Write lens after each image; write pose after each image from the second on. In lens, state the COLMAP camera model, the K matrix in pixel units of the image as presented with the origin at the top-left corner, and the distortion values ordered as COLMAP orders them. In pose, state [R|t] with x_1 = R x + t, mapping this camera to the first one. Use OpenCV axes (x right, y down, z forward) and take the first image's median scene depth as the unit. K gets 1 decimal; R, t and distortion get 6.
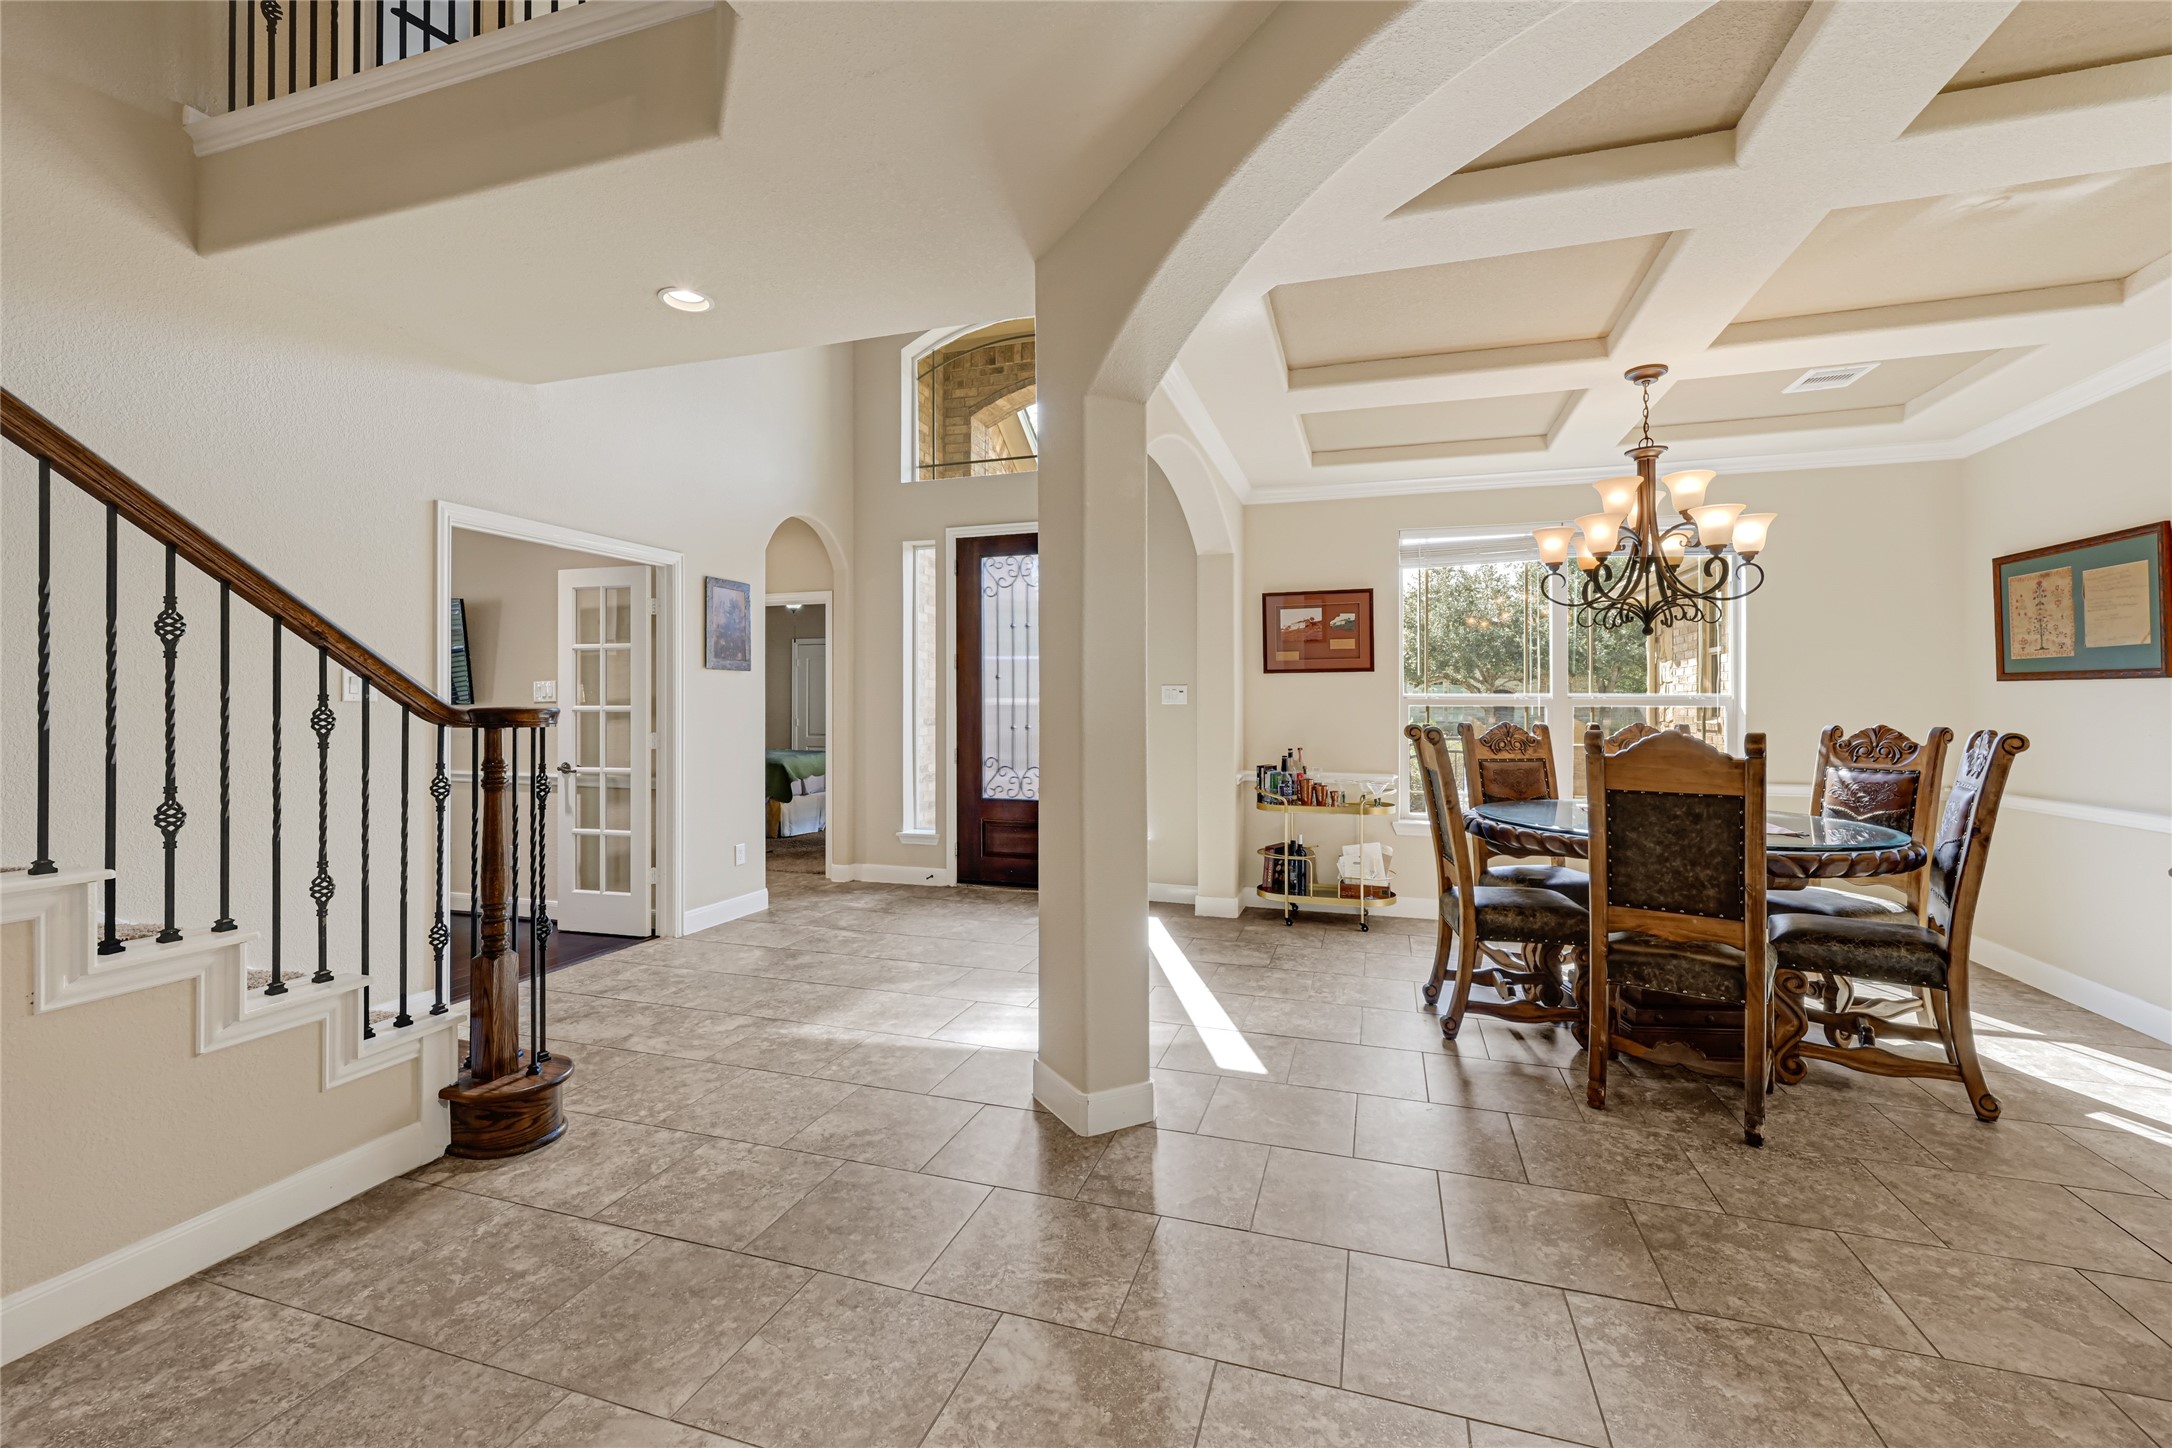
lens RADIAL K [[887.5, 0, 1101.2], [0, 887.5, 706.3], [0, 0, 1]] dist [0.004457, 0.000747]
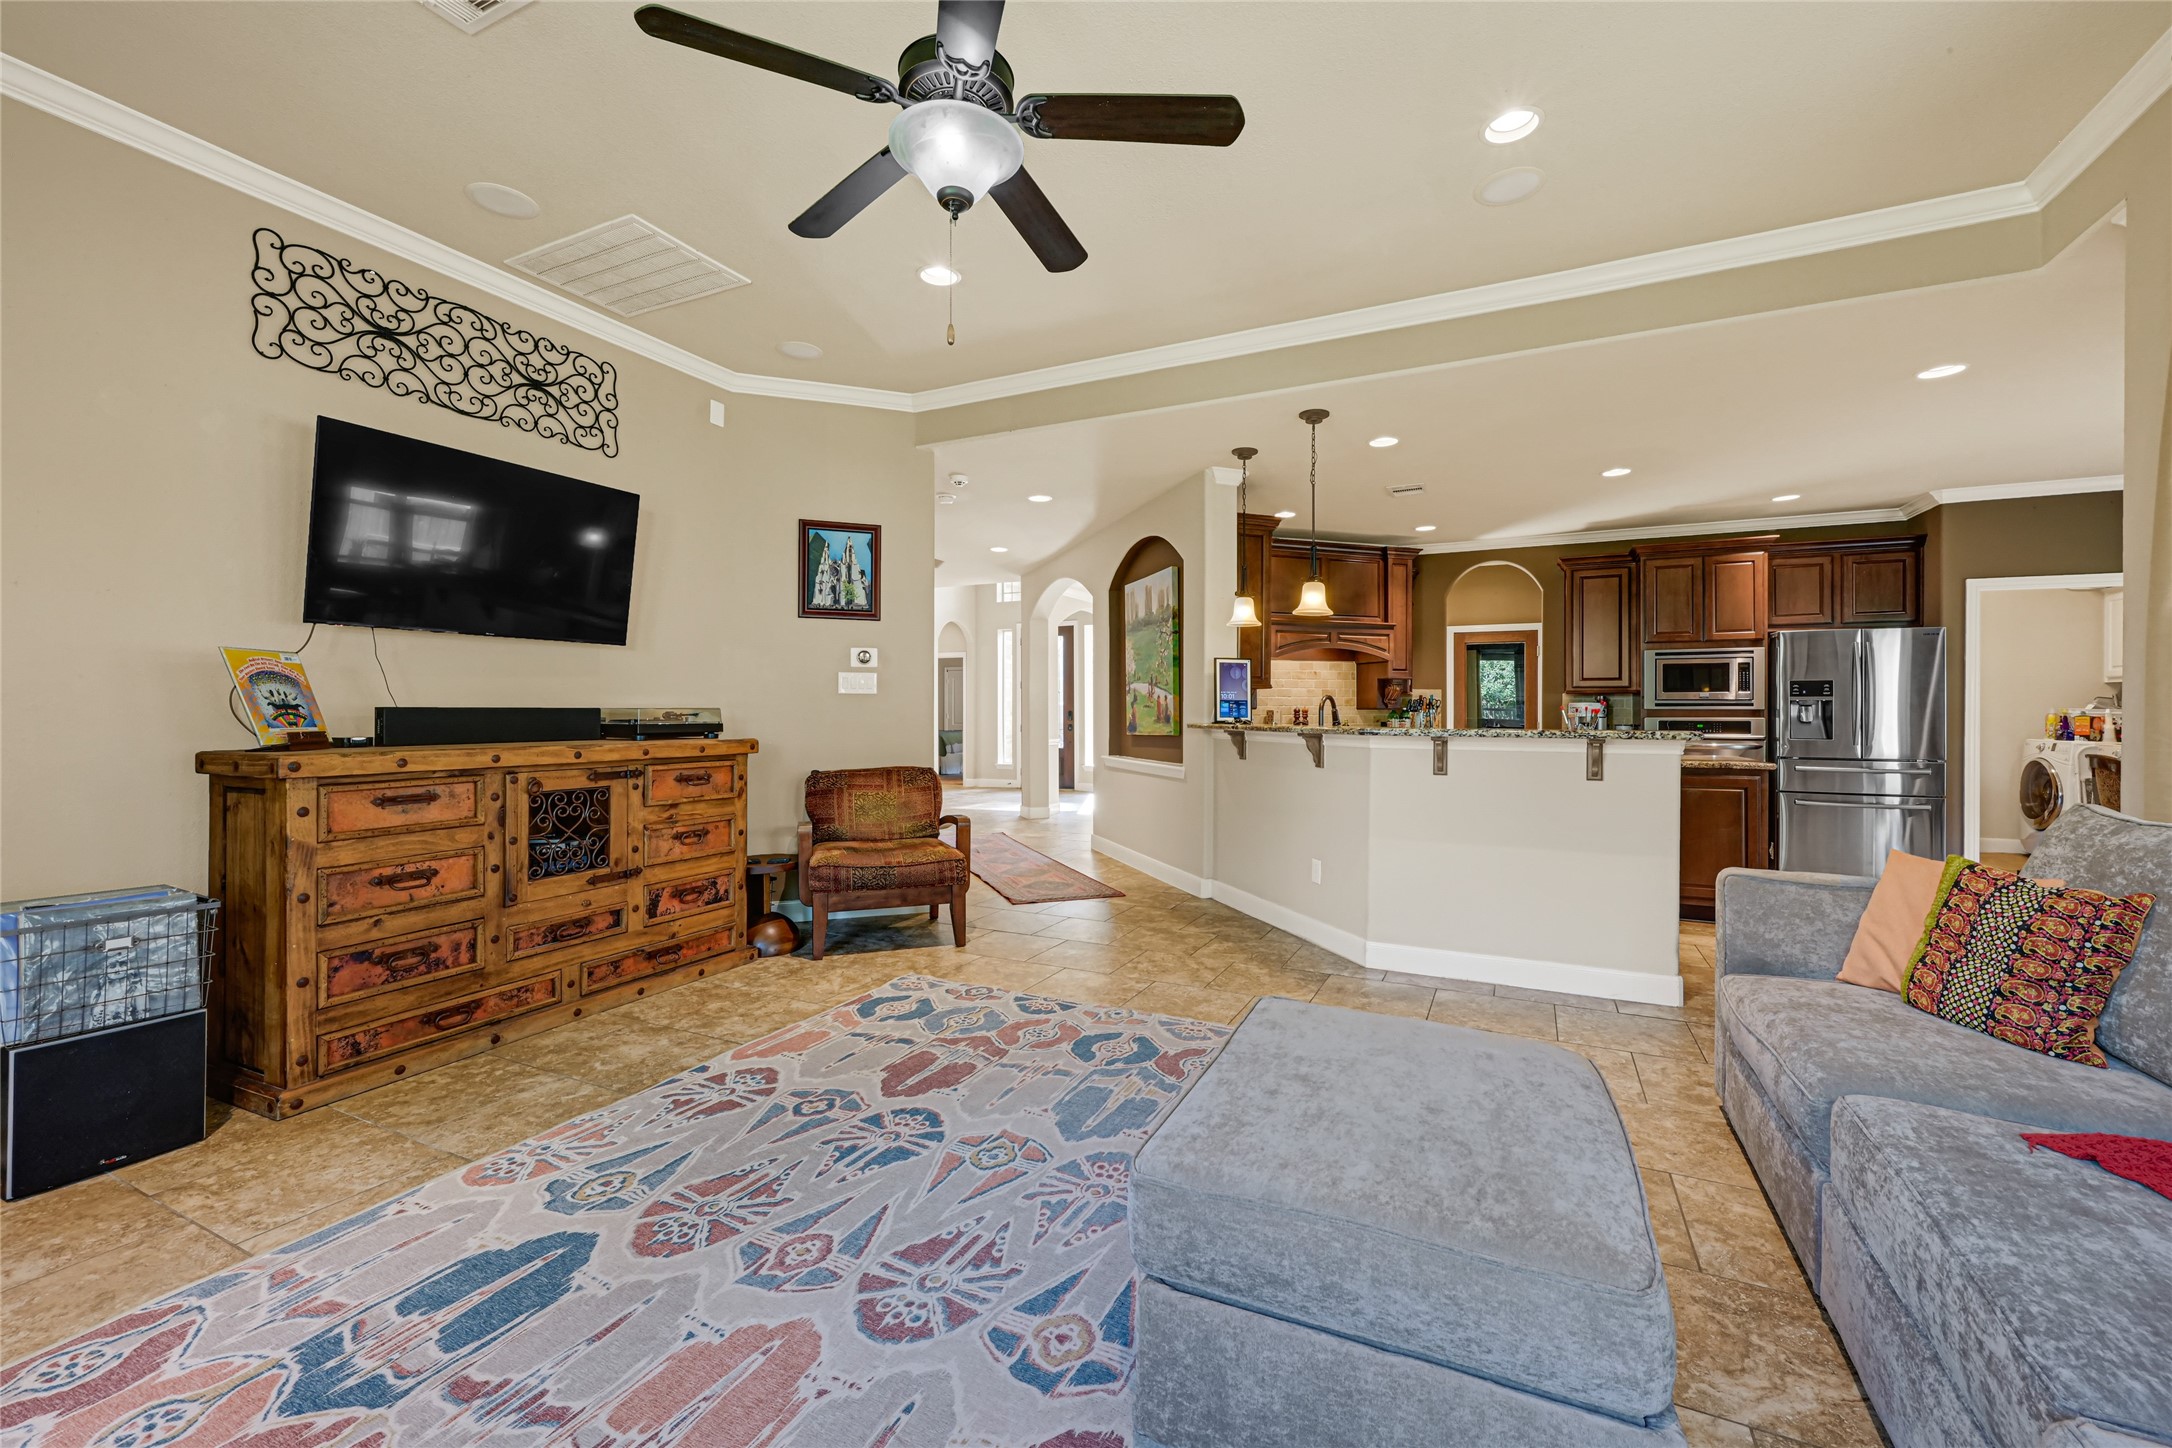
lens RADIAL K [[887.5, 0, 1105.8], [0, 887.5, 703.9], [0, 0, 1]] dist [0.004457, 0.000747]
pose [[0.990089, -0.002118, -0.140423, 0.848956], [0.001542, 0.999990, -0.004207, 0.012504], [0.140430, 0.003948, 0.990083, -2.746264]]
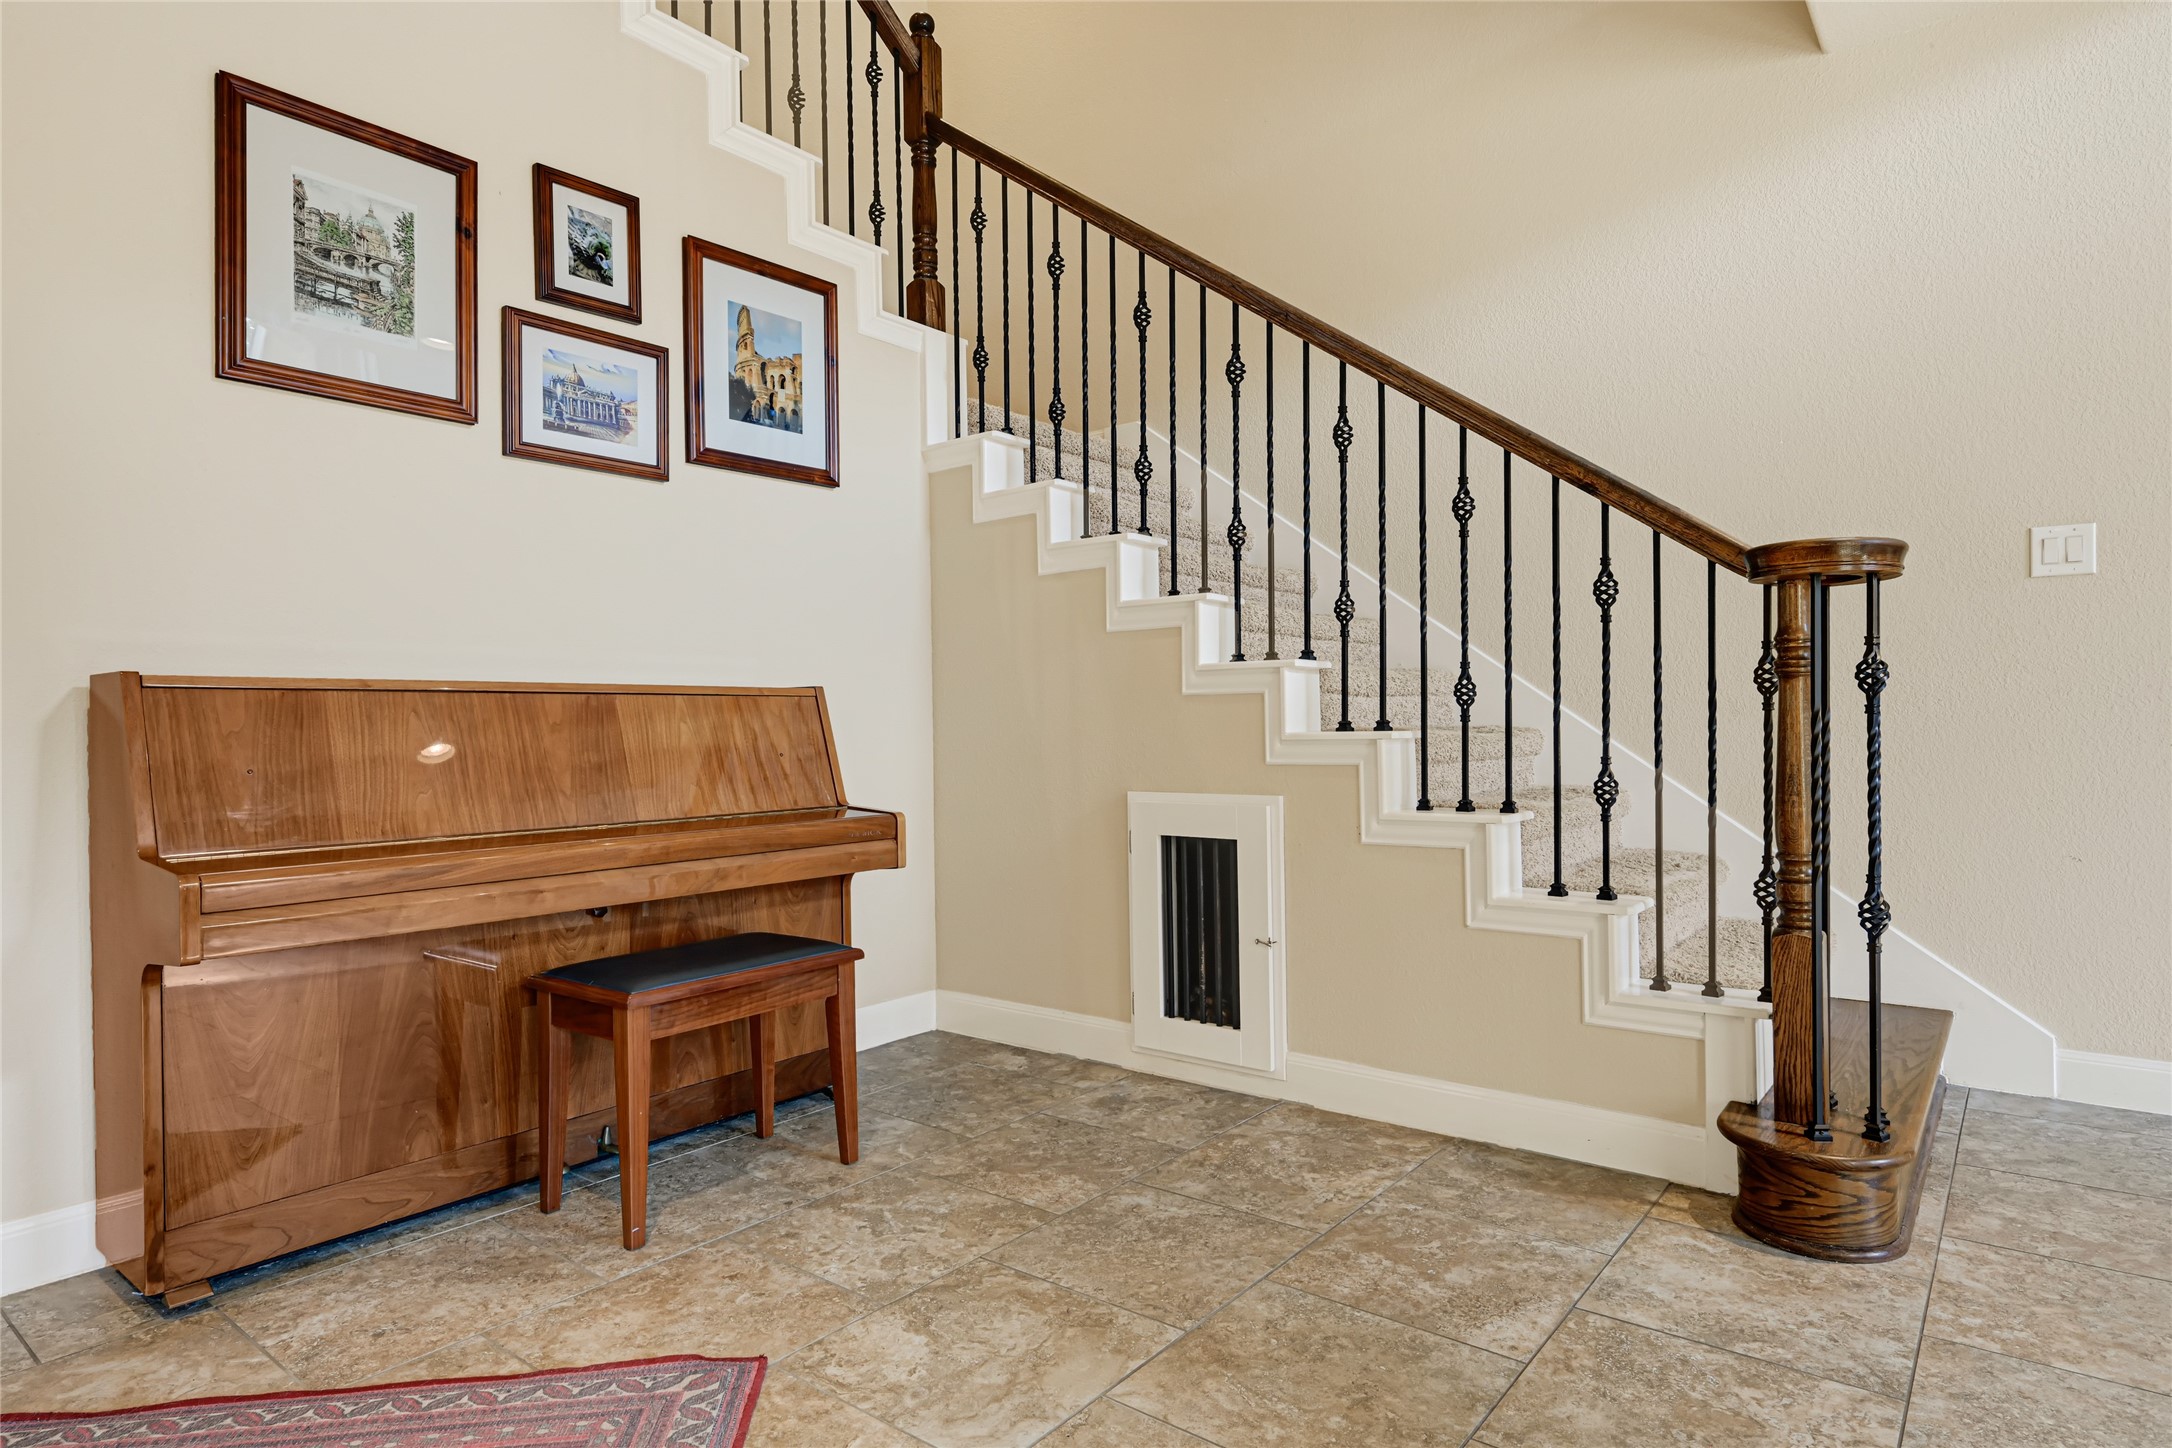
lens RADIAL K [[1201.5, 0, 1078.7], [0, 1201.5, 726.4], [0, 0, 1]] dist [-0.001996, 0.001220]
pose [[-0.369298, 0.000824, -0.929311, 0.310795], [0.017268, 0.999833, -0.005975, 0.124001], [0.929151, -0.018254, -0.369250, 0.825789]]
